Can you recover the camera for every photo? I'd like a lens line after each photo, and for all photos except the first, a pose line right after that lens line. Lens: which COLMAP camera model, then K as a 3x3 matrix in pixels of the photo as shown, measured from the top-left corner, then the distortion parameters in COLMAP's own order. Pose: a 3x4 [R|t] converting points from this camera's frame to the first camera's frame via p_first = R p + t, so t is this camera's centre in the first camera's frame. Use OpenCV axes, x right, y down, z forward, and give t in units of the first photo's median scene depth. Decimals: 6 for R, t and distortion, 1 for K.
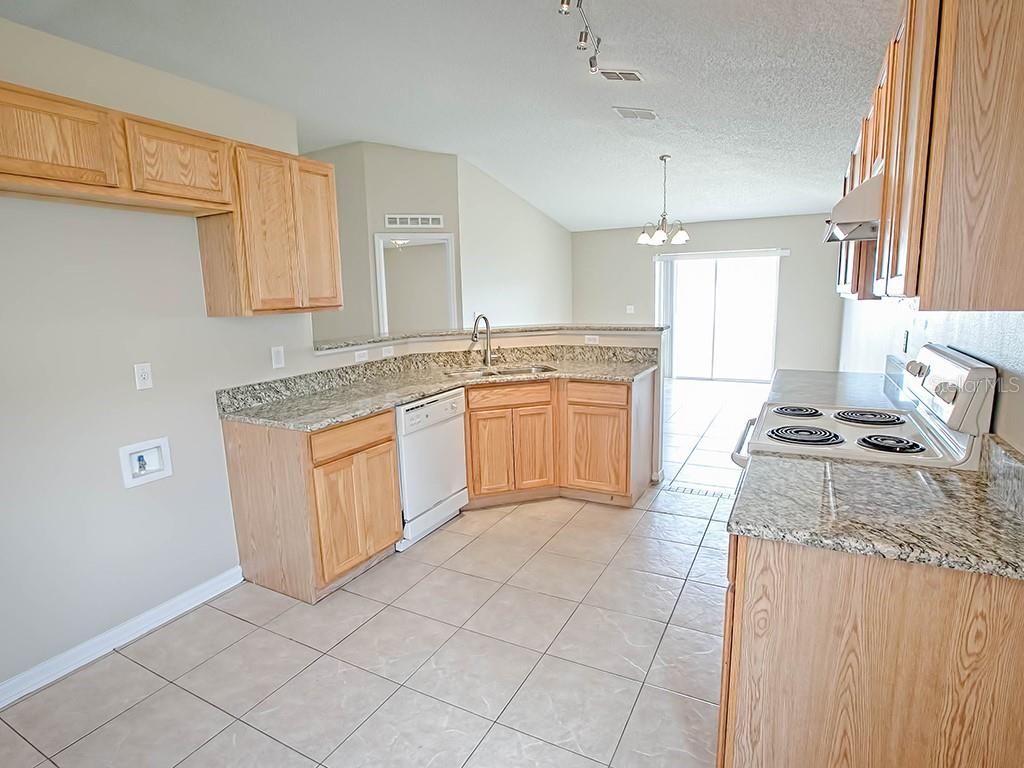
lens RADIAL K [[535.8, 0, 510.7], [0, 535.8, 387.1], [0, 0, 1]] dist [-0.064208, 0.024142]
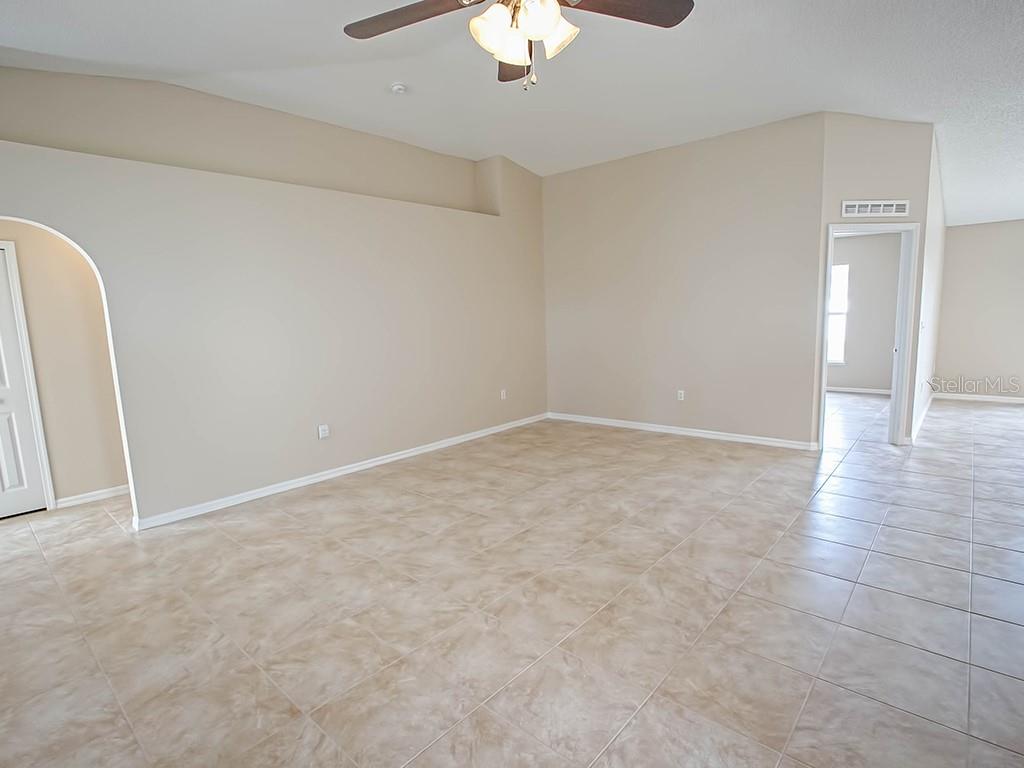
lens RADIAL K [[535.8, 0, 510.7], [0, 535.8, 387.1], [0, 0, 1]] dist [-0.064208, 0.024142]
pose [[0.972714, 0.022292, -0.230935, -0.973903], [-0.028281, 0.999343, -0.022656, -0.015065], [0.230278, 0.028568, 0.972705, 0.208971]]
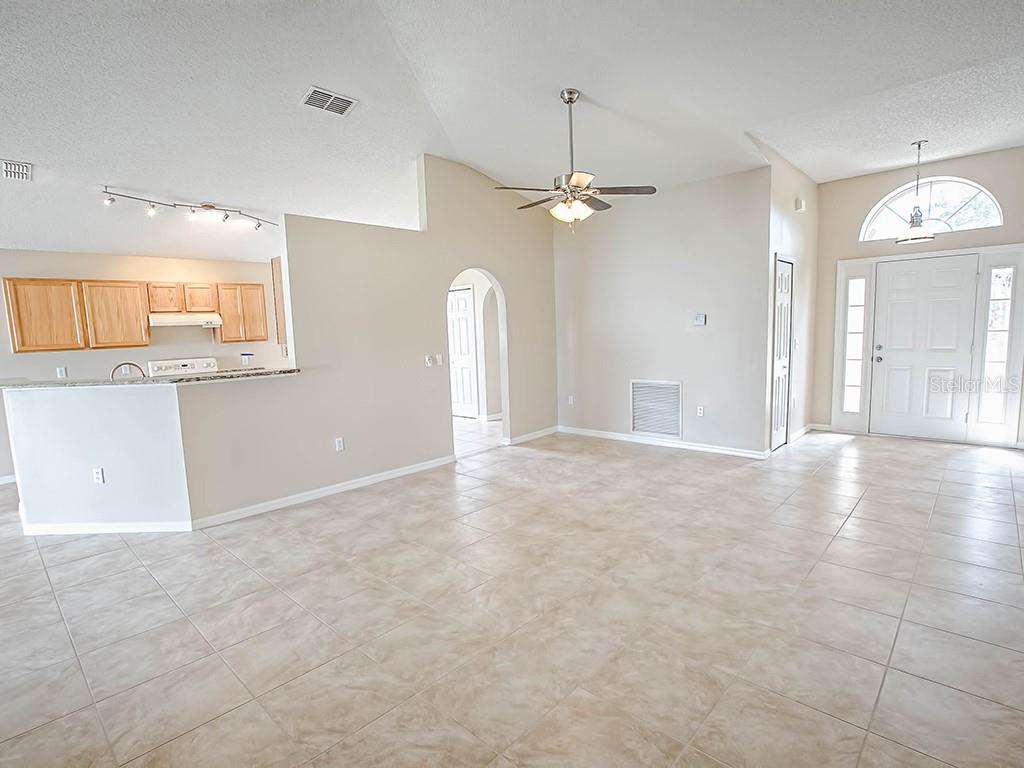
lens RADIAL K [[523.4, 0, 504.8], [0, 523.4, 388.3], [0, 0, 1]] dist [-0.059278, 0.022409]
pose [[-0.962108, 0.028234, 0.271203, -1.268035], [0.104912, 0.956387, 0.272612, -0.333488], [-0.251678, 0.290735, -0.923110, 2.067069]]
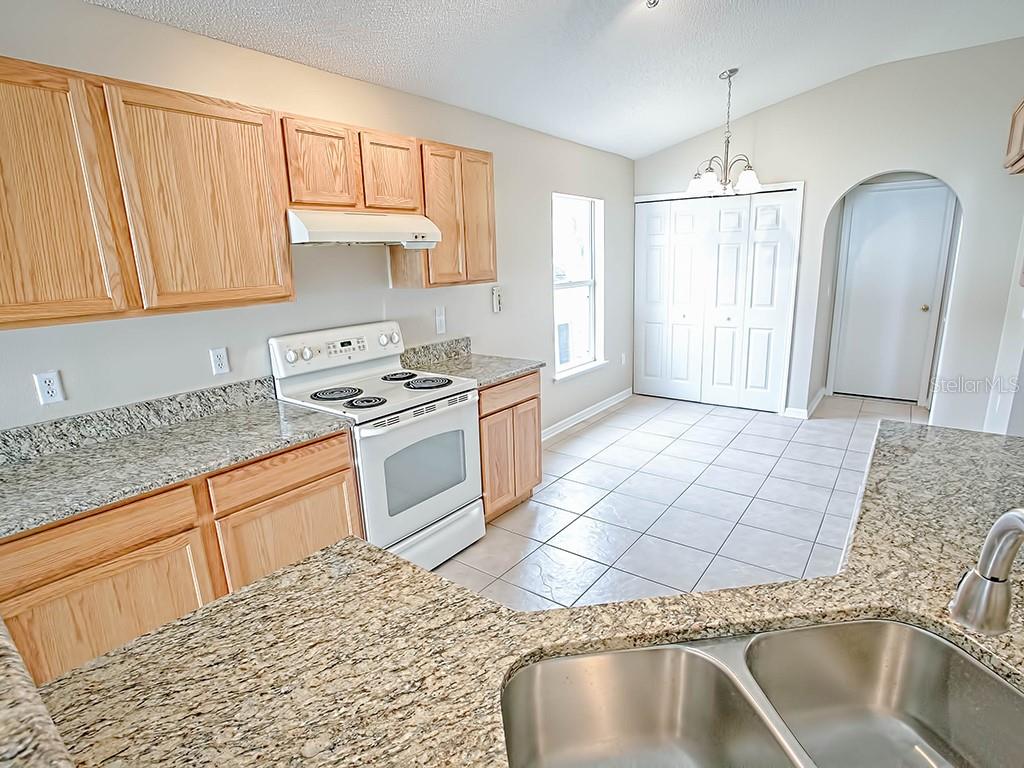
lens RADIAL K [[523.4, 0, 504.8], [0, 523.4, 388.3], [0, 0, 1]] dist [-0.059278, 0.022409]
pose [[-0.984721, 0.018389, 0.173163, 0.052953], [0.086511, 0.914675, 0.394824, -0.249137], [-0.151128, 0.403772, -0.902291, 1.270665]]
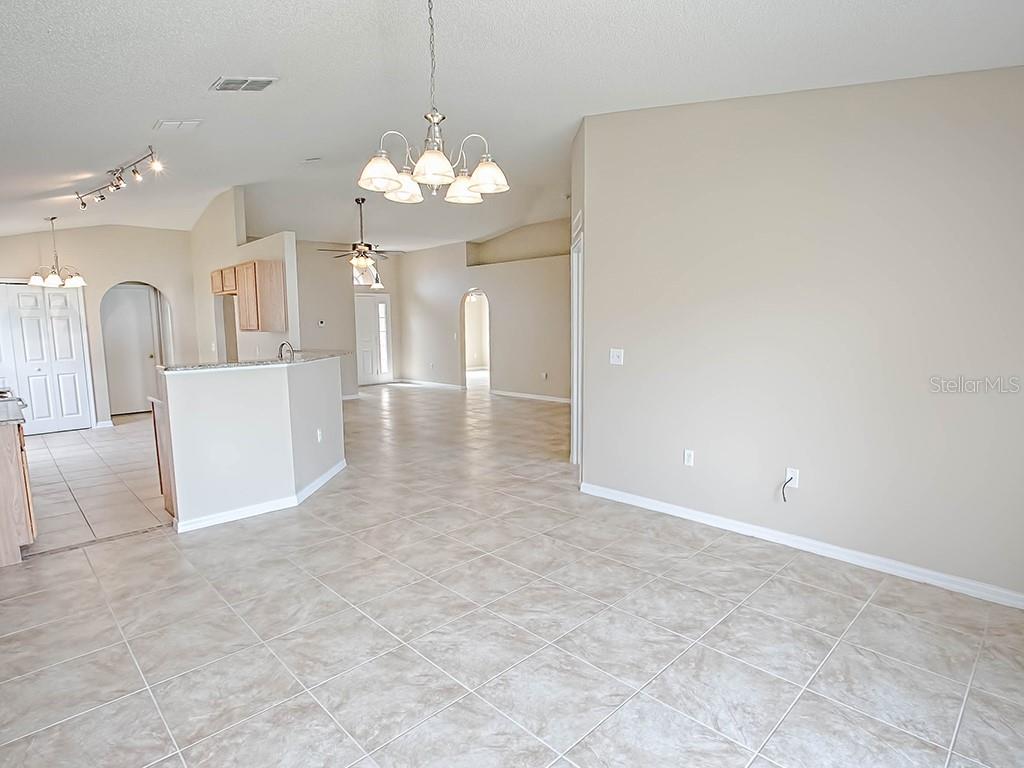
lens RADIAL K [[554.3, 0, 505.7], [0, 554.3, 388.4], [0, 0, 1]] dist [-0.052997, 0.020386]
pose [[-0.307162, 0.144671, -0.940597, 1.180261], [-0.142191, 0.970306, 0.195675, -0.411141], [0.940975, 0.193848, -0.277470, 2.157658]]
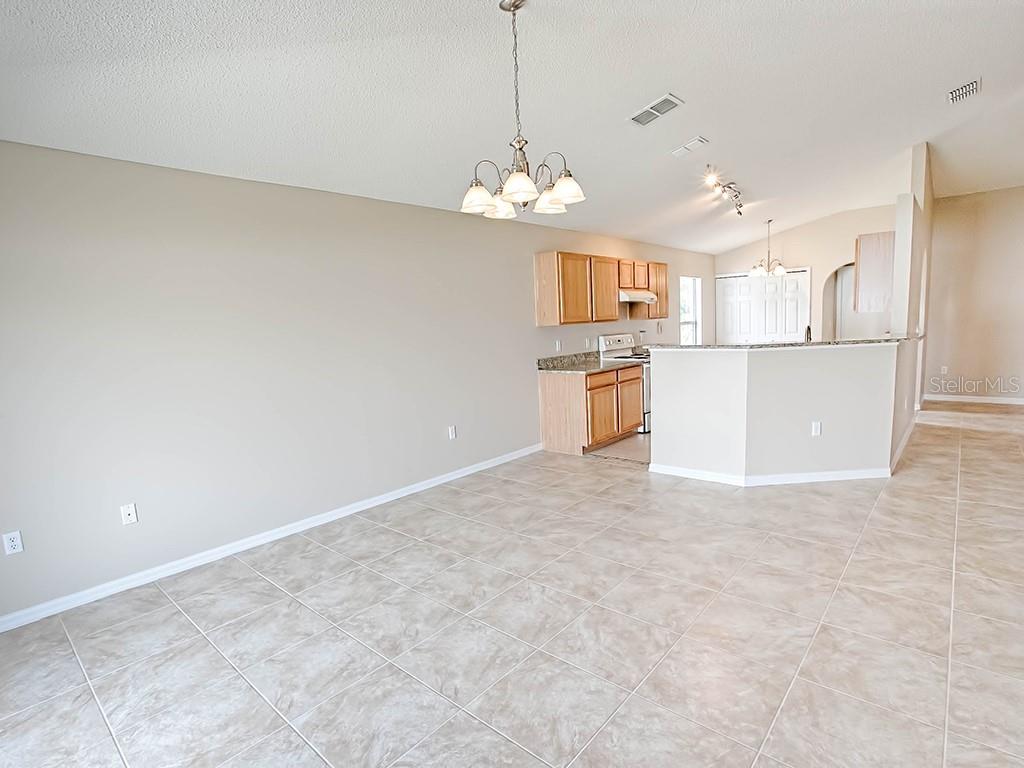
lens RADIAL K [[523.4, 0, 504.8], [0, 523.4, 388.3], [0, 0, 1]] dist [-0.059278, 0.022409]
pose [[-0.969494, 0.045288, 0.240897, 0.390169], [0.114455, 0.952705, 0.281519, -0.464429], [-0.216754, 0.300502, -0.928825, 2.607795]]
